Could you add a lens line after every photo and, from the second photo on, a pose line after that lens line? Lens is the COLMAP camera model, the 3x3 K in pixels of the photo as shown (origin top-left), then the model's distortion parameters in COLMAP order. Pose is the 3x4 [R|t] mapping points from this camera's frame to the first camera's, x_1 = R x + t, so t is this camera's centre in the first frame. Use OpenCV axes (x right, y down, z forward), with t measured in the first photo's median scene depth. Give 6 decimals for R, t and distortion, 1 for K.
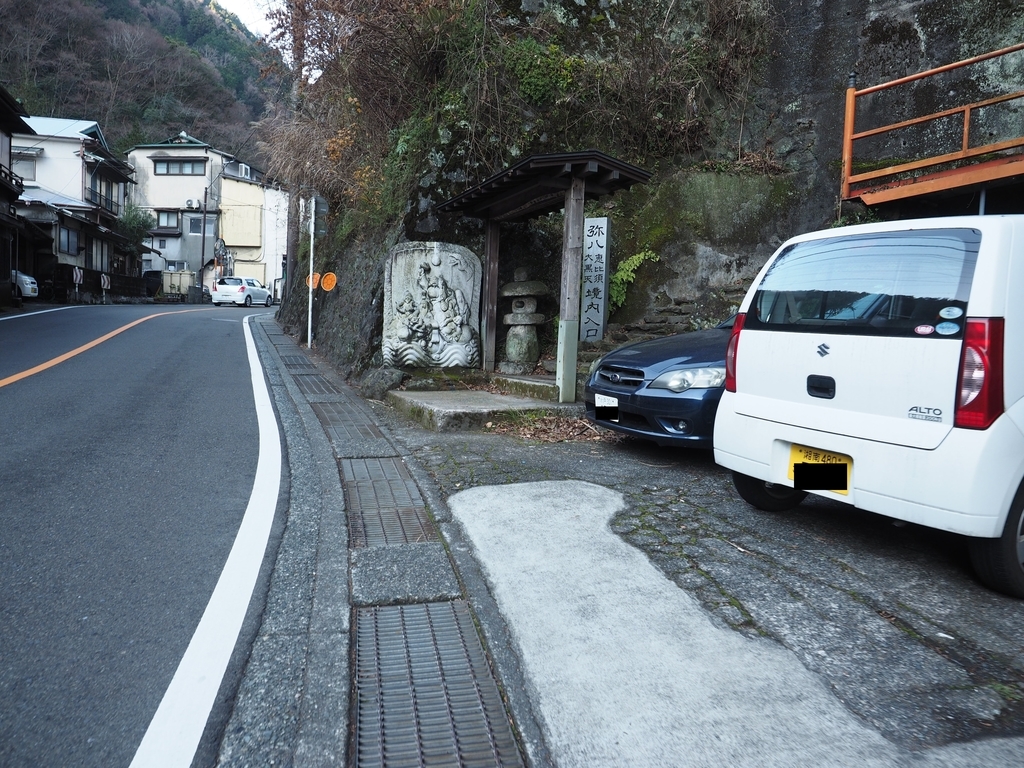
lens RADIAL K [[708.1, 0, 515.3], [0, 708.1, 382.7], [0, 0, 1]] dist [-0.016038, 0.002900]
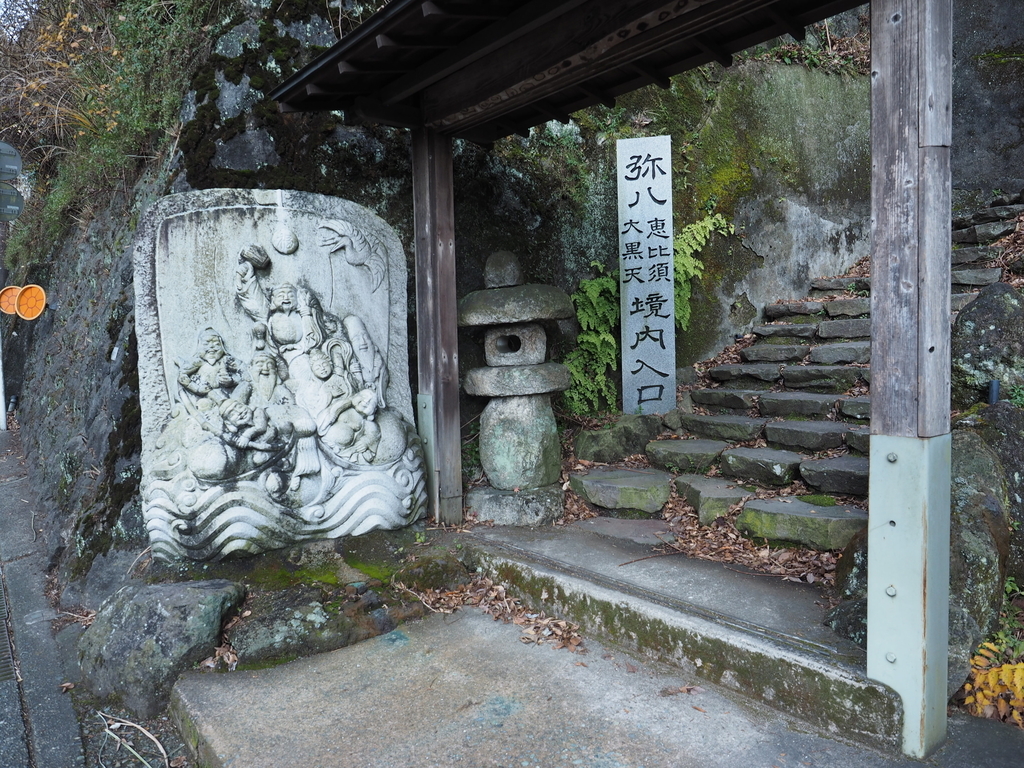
lens RADIAL K [[708.1, 0, 506.2], [0, 708.1, 383.0], [0, 0, 1]] dist [-0.016038, 0.002900]
pose [[0.961330, -0.079306, 0.263733, -0.103052], [0.078811, 0.996812, 0.012474, -0.093598], [-0.263882, 0.008794, 0.964515, 0.612158]]
